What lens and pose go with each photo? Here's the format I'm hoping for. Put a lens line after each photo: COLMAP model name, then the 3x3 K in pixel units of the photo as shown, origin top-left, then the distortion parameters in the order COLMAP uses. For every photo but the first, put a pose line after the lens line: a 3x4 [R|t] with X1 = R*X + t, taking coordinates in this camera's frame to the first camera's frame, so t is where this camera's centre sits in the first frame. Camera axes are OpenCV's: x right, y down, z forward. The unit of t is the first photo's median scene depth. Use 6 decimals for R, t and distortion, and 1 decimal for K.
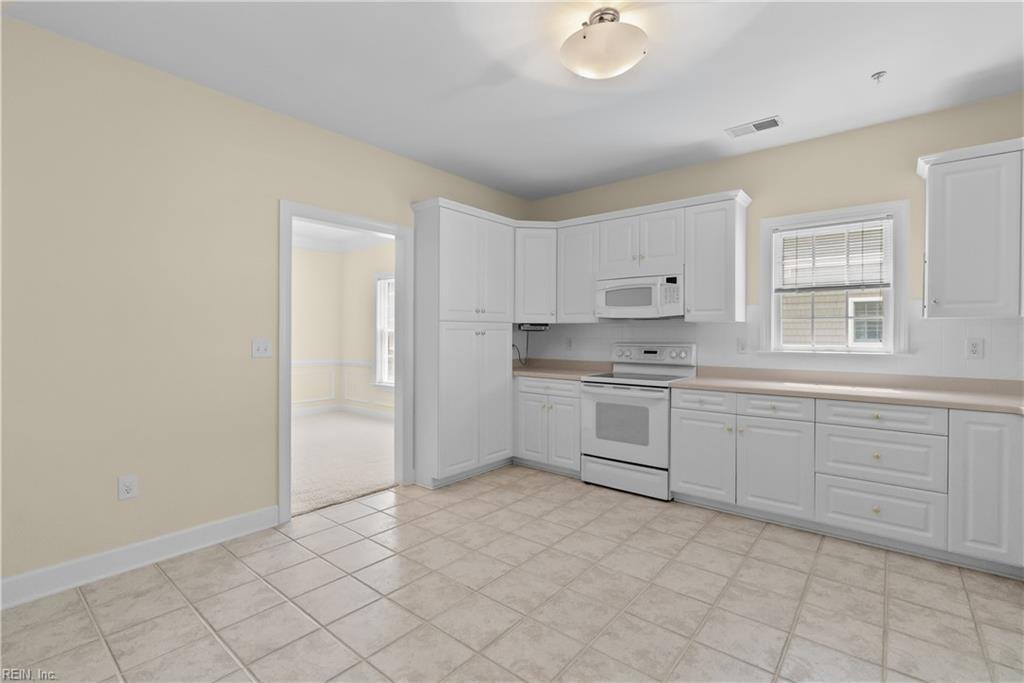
lens RADIAL K [[466.1, 0, 511.5], [0, 466.1, 339.5], [0, 0, 1]] dist [-0.013897, 0.005418]
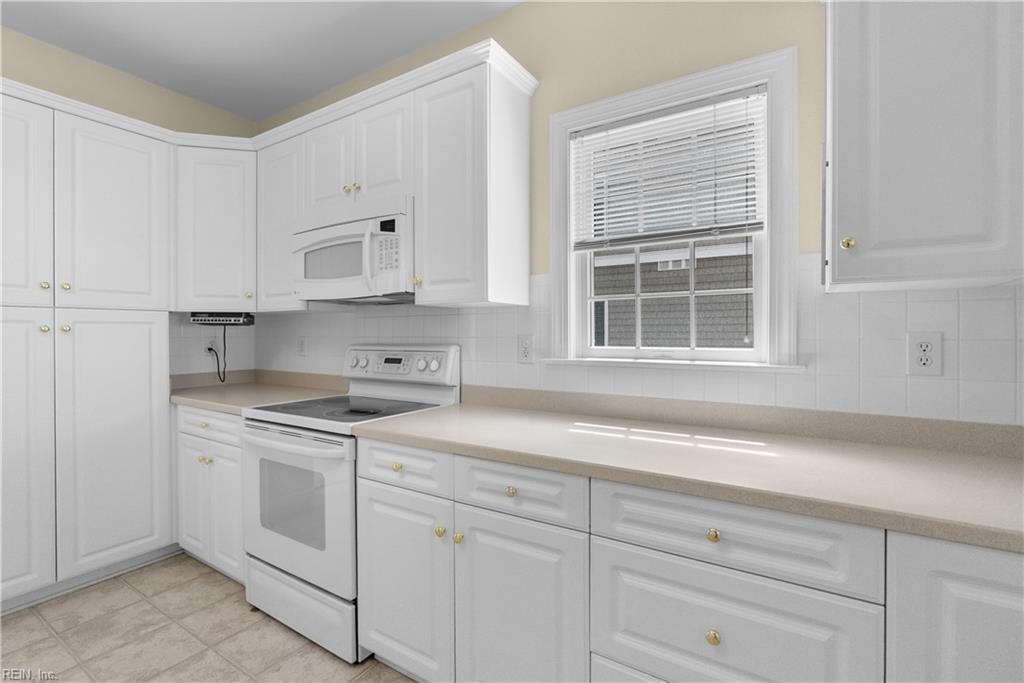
lens RADIAL K [[466.1, 0, 511.0], [0, 466.1, 337.2], [0, 0, 1]] dist [-0.013897, 0.005418]
pose [[0.992472, -0.005697, 0.122342, 0.434010], [0.006128, 0.999976, -0.003146, 0.001356], [-0.122321, 0.003872, 0.992483, 0.480009]]
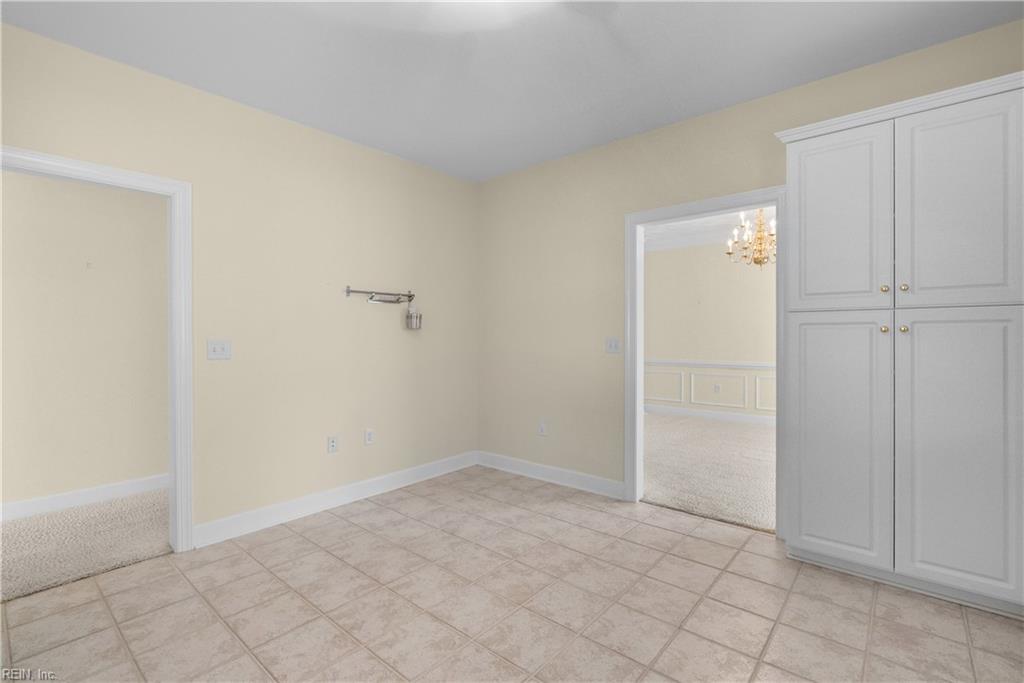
lens RADIAL K [[466.1, 0, 510.9], [0, 466.1, 337.6], [0, 0, 1]] dist [-0.013897, 0.005418]
pose [[-0.021115, 0.005014, -0.999764, 0.555402], [-0.004577, 0.999976, 0.005112, -0.004563], [0.999767, 0.004684, -0.021091, 0.640607]]
